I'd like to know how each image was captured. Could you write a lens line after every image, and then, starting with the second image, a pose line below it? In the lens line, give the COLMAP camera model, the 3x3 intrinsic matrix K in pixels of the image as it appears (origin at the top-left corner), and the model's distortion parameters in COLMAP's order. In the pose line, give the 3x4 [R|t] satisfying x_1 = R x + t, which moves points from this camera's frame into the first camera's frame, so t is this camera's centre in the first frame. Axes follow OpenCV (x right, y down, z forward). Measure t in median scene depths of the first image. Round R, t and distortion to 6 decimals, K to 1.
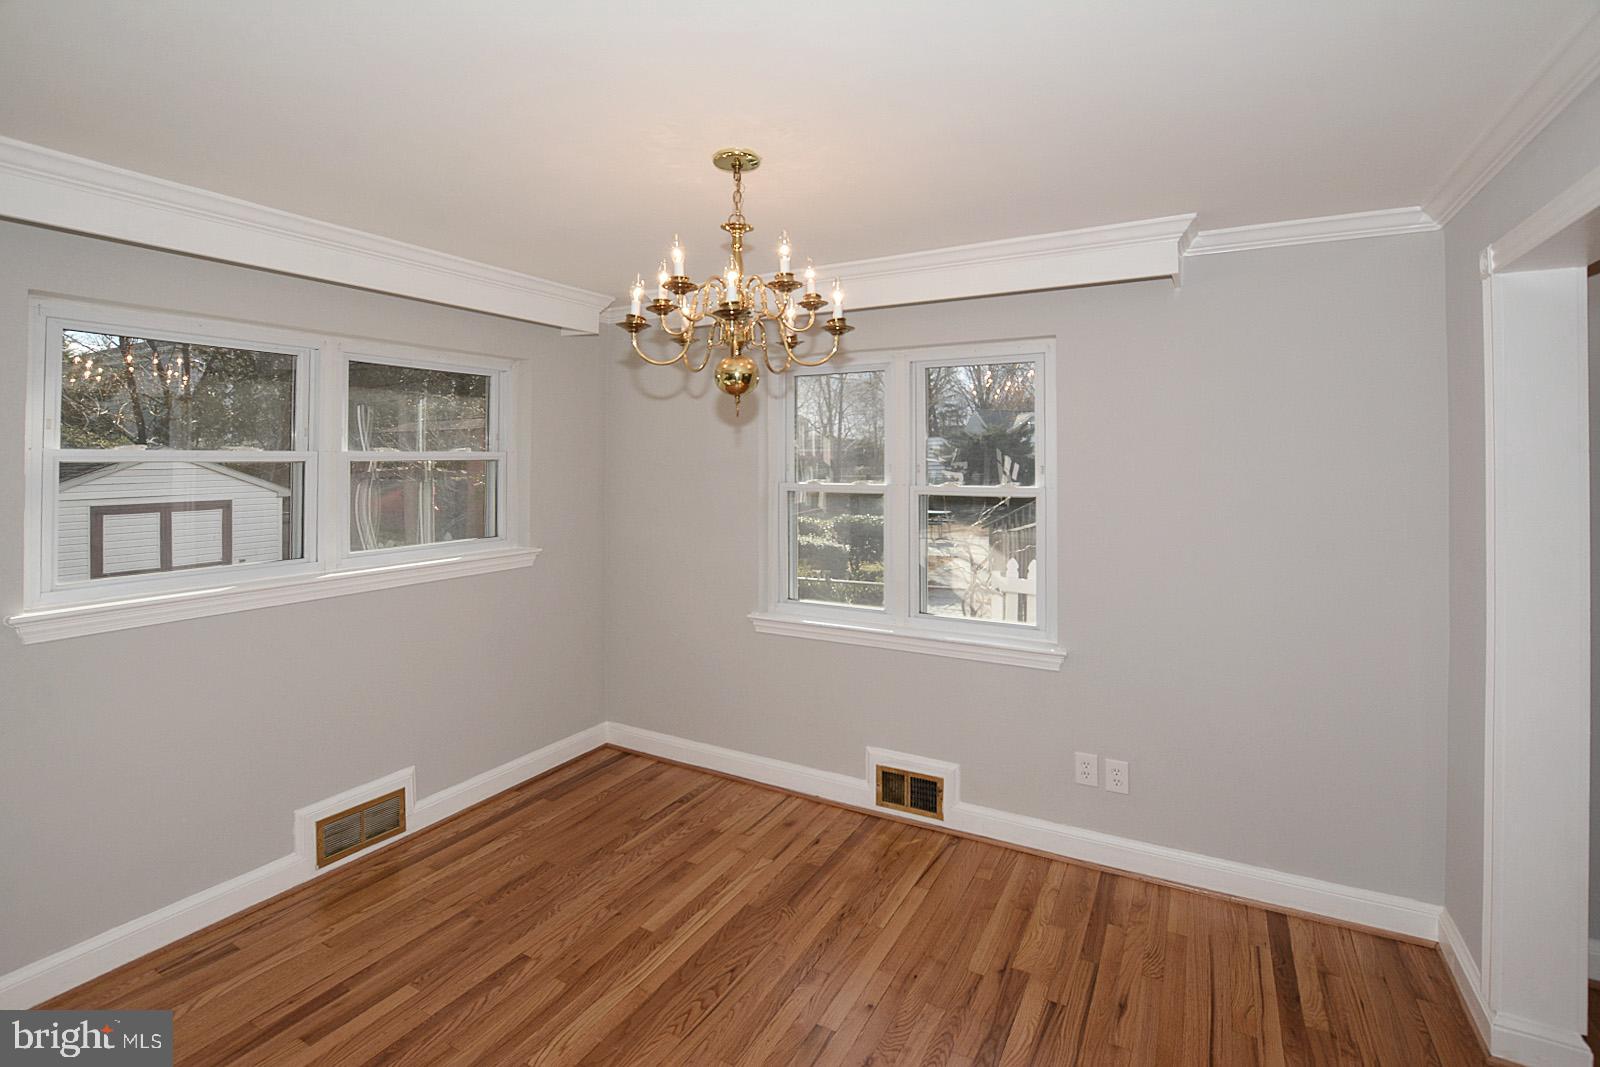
lens RADIAL K [[758.8, 0, 794.9], [0, 758.8, 450.9], [0, 0, 1]] dist [-0.027261, -0.000218]
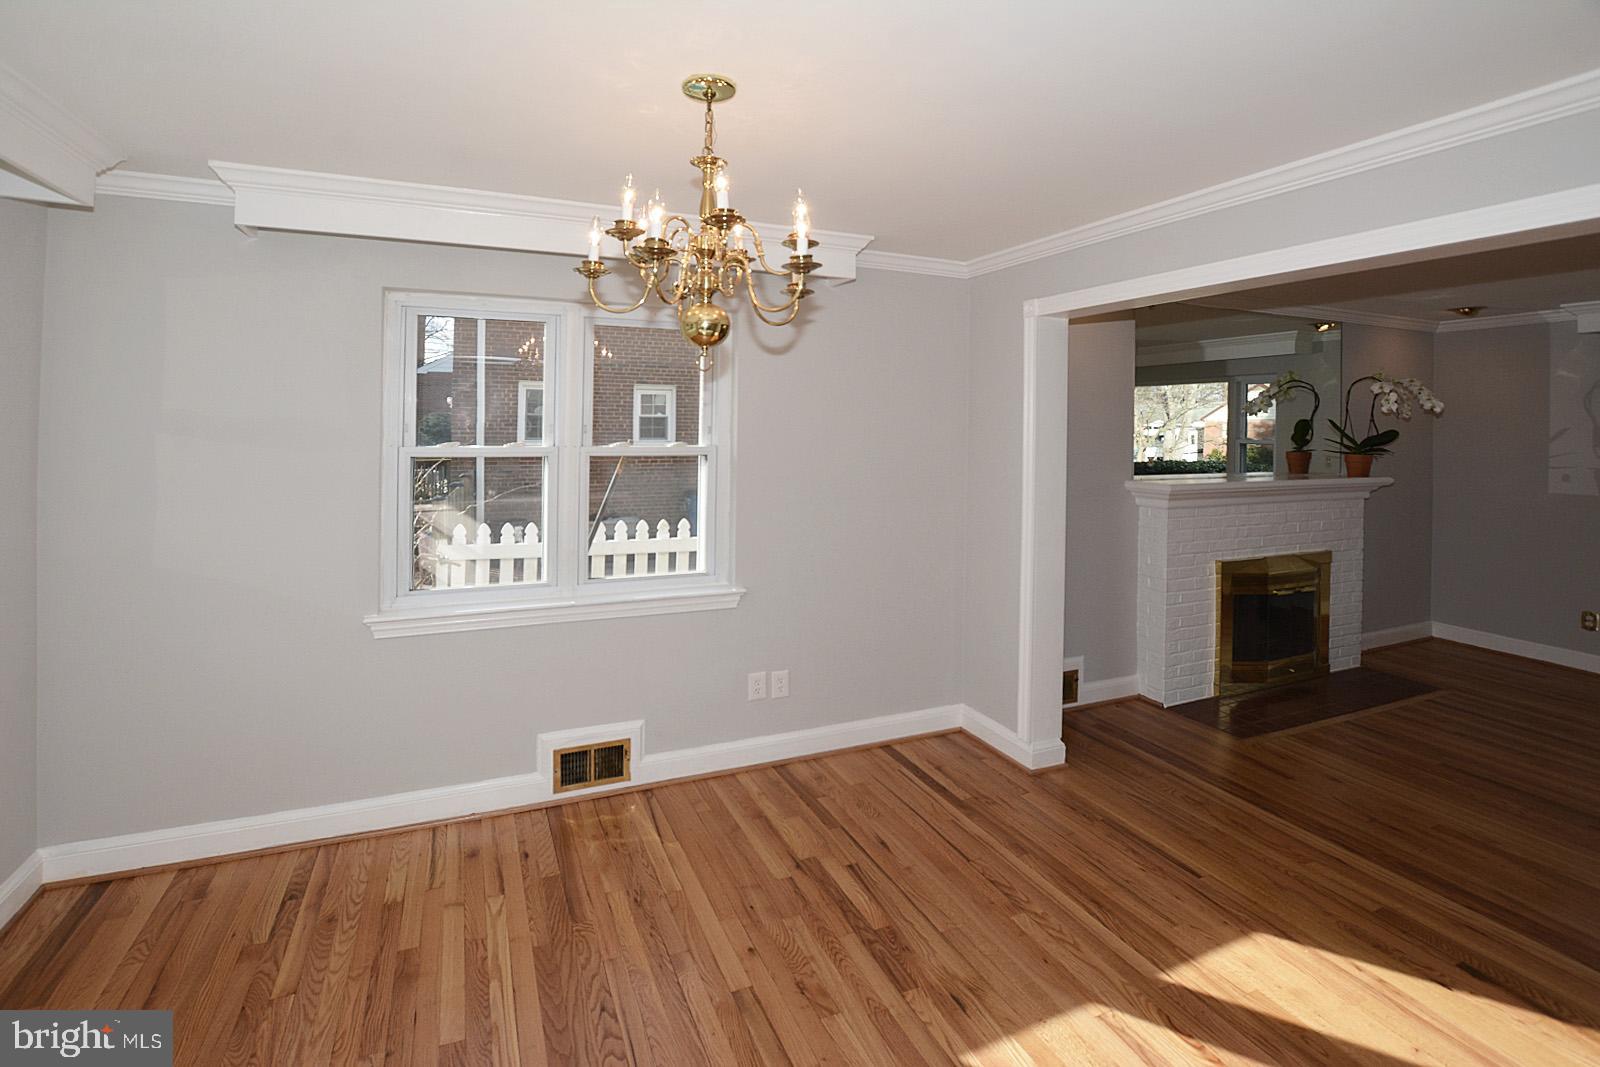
lens RADIAL K [[753.5, 0, 789.6], [0, 753.5, 425.8], [0, 0, 1]] dist [-0.027553, 0.000082]
pose [[0.598770, 0.004433, 0.800909, -0.570520], [-0.020026, 0.999755, 0.009438, 0.007406], [-0.800670, -0.021690, 0.598712, 0.294636]]
